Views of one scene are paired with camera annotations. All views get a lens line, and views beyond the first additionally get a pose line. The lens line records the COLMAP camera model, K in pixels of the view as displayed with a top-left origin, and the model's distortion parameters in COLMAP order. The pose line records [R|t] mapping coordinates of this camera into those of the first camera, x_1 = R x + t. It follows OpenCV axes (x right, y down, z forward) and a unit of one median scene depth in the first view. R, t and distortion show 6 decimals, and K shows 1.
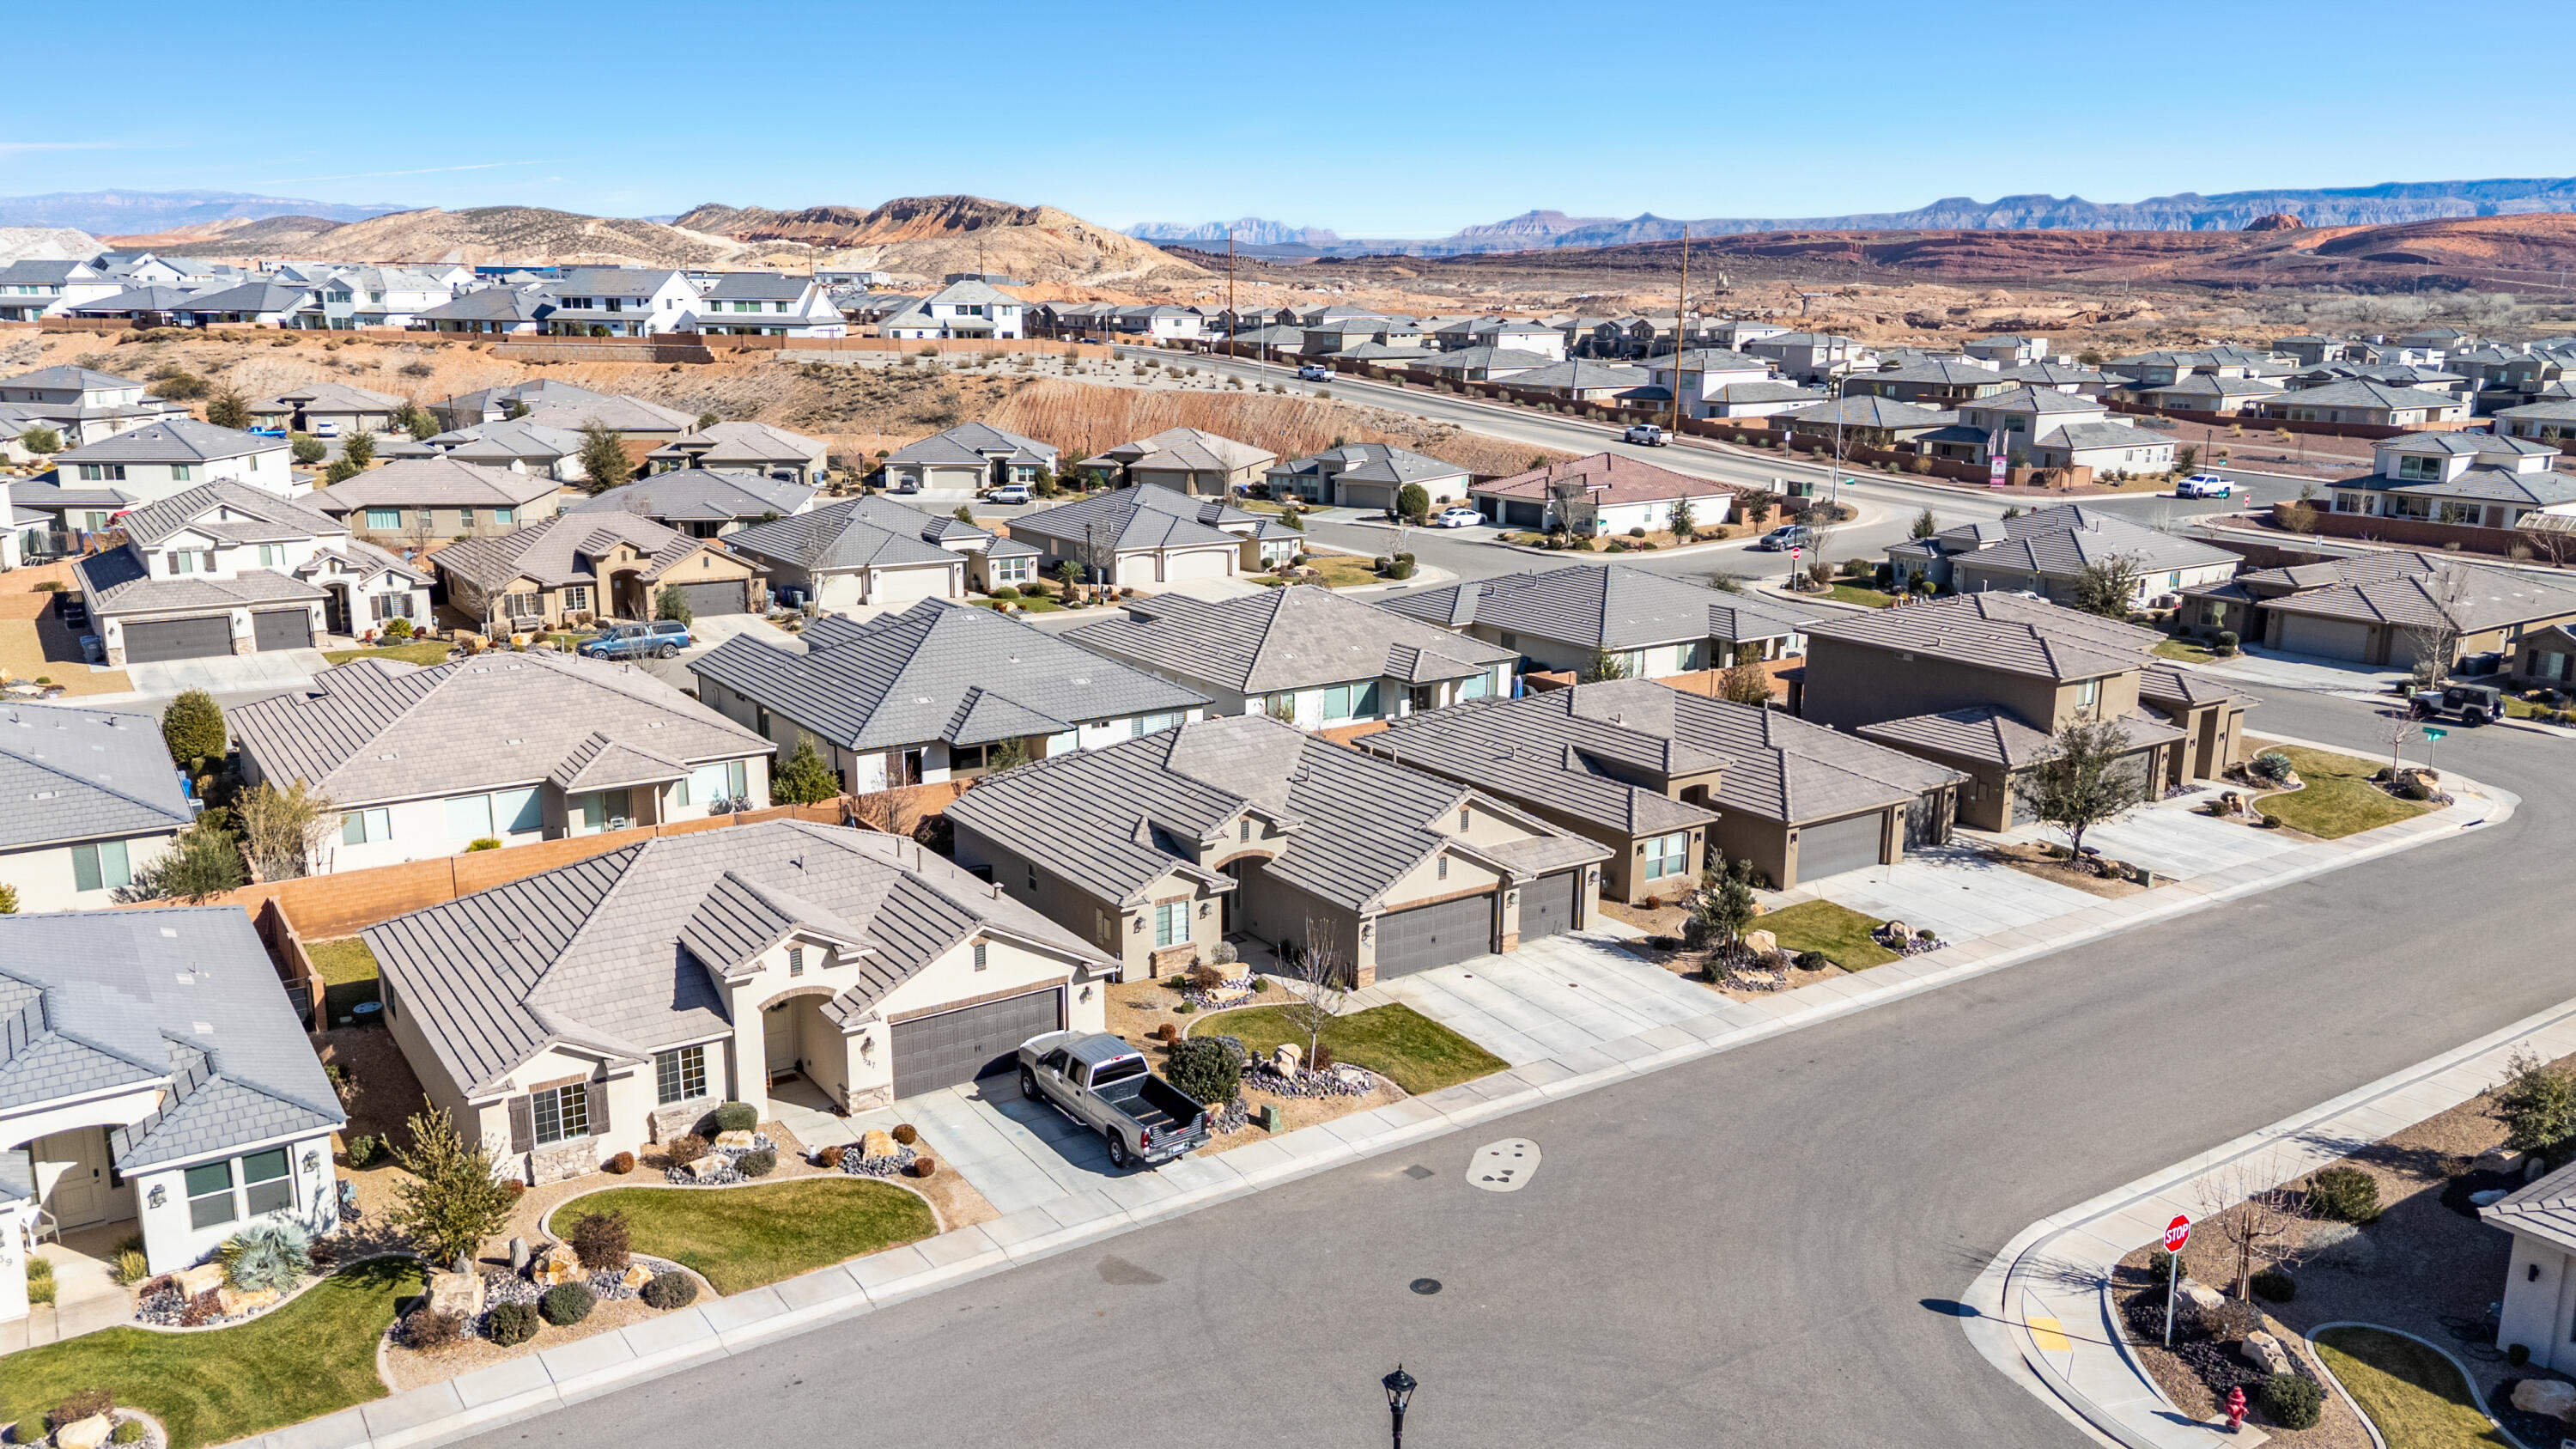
lens RADIAL K [[1887.1, 0, 1288.0], [0, 1887.1, 724.5], [0, 0, 1]] dist [0.067626, -0.052047]
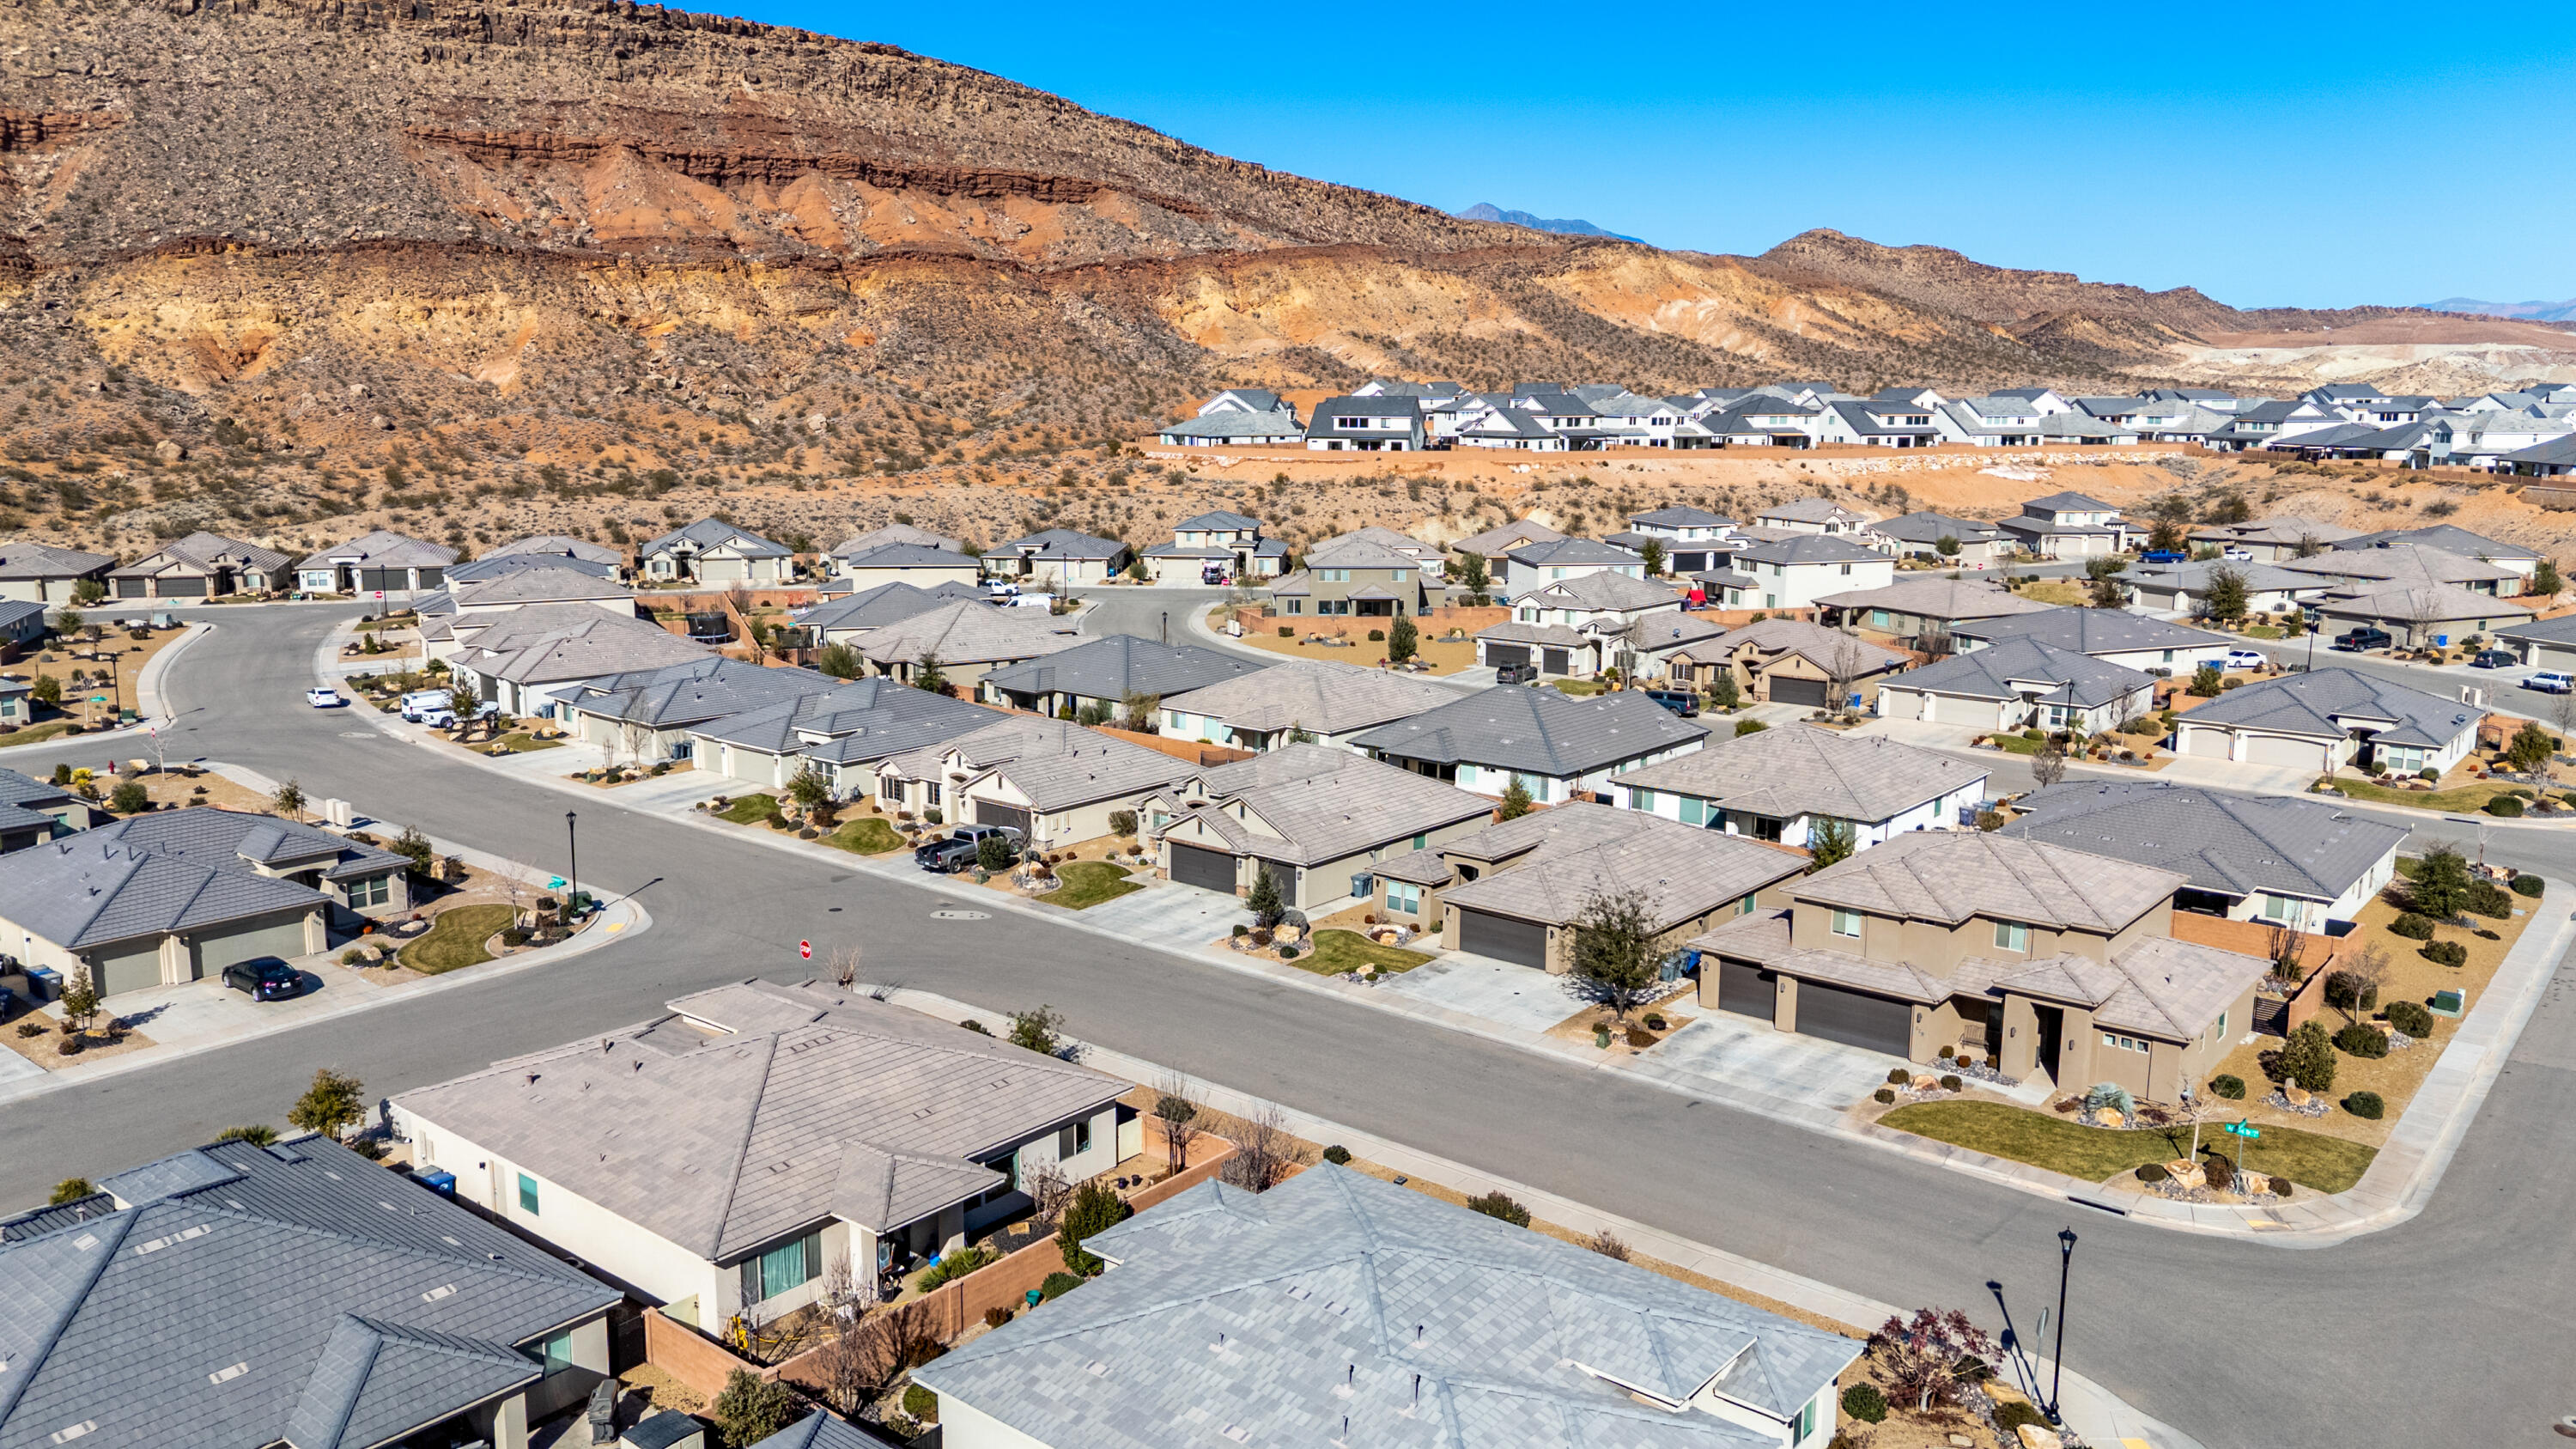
lens RADIAL K [[1887.1, 0, 1288.0], [0, 1887.1, 724.5], [0, 0, 1]] dist [0.067626, -0.052047]
pose [[0.280418, 0.167812, -0.945095, 1.674477], [-0.218972, 0.969821, 0.107231, -0.212284], [0.934568, 0.176880, 0.308702, 0.516110]]
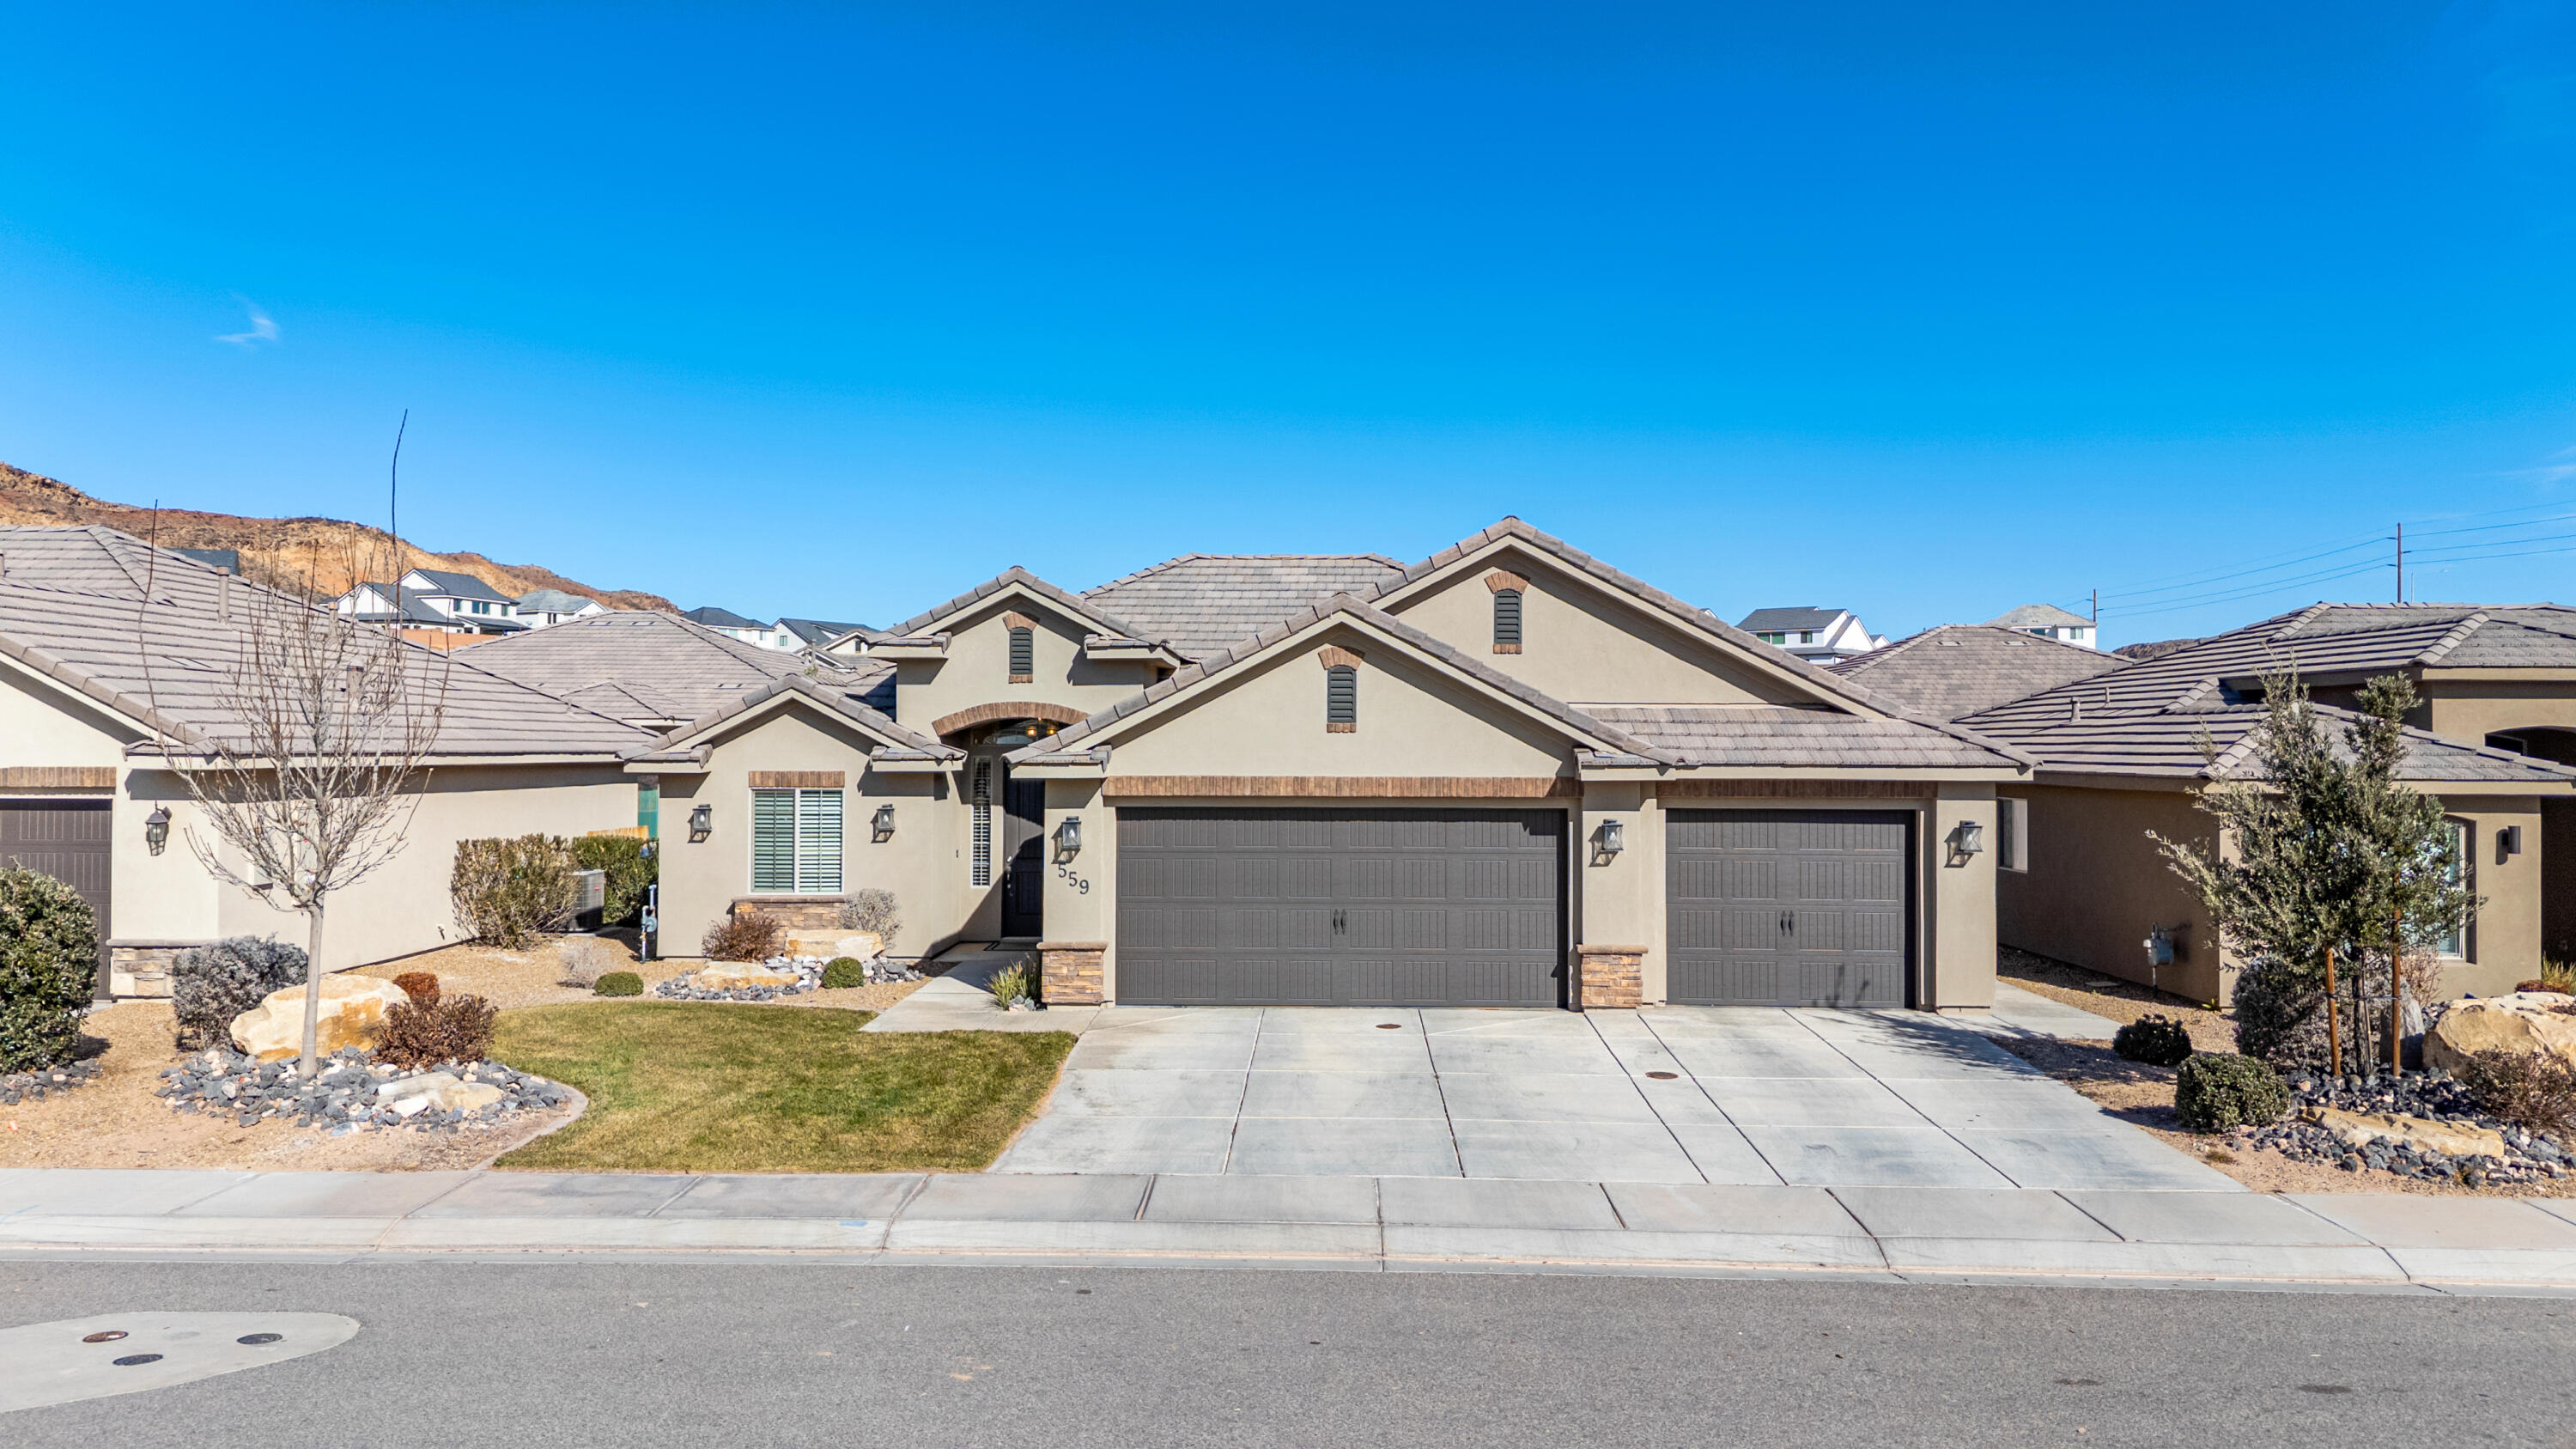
lens RADIAL K [[1887.1, 0, 1288.0], [0, 1887.1, 724.5], [0, 0, 1]] dist [0.067626, -0.052047]
pose [[0.813077, -0.011807, -0.582036, 0.269845], [-0.127804, 0.971784, -0.198249, 0.147577], [0.567954, 0.235579, 0.788626, 0.706617]]
